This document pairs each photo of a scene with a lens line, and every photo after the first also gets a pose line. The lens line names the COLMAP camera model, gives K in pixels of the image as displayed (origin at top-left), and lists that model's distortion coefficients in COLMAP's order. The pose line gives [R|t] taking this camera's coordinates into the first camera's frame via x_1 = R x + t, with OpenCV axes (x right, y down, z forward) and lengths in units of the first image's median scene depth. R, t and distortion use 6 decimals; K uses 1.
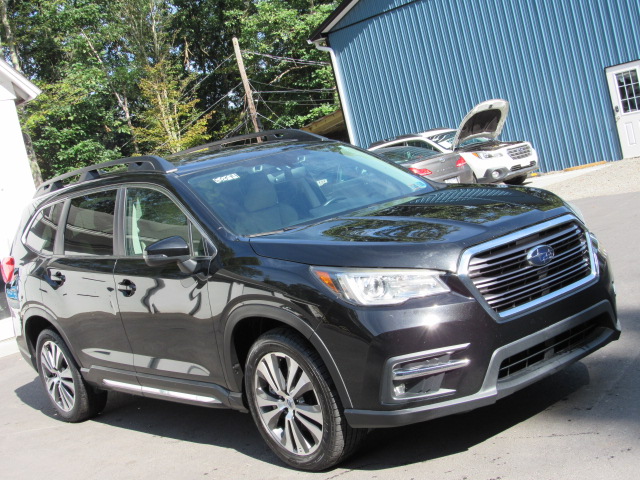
lens RADIAL K [[984.3, 0, 320.0], [0, 984.3, 240.0], [0, 0, 1]] dist [-0.107755, 0.037806]
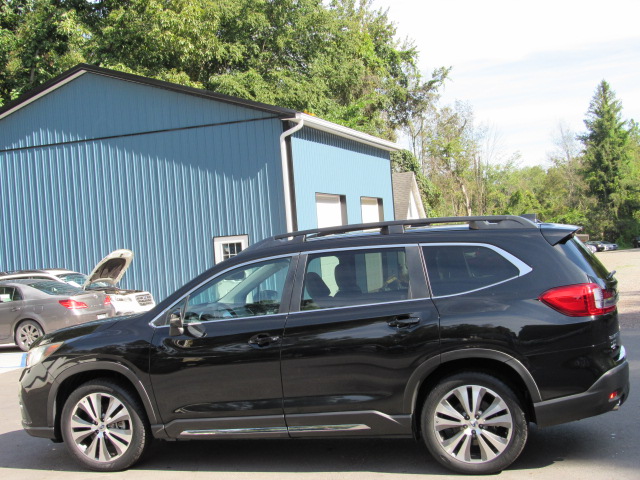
lens RADIAL K [[987.5, 0, 320.0], [0, 987.5, 240.0], [0, 0, 1]] dist [-0.110719, 0.114357]
pose [[0.830446, 0.162275, 0.532940, -0.620748], [-0.065670, 0.978481, -0.195608, 0.128232], [-0.553214, 0.127443, 0.823233, -0.080280]]
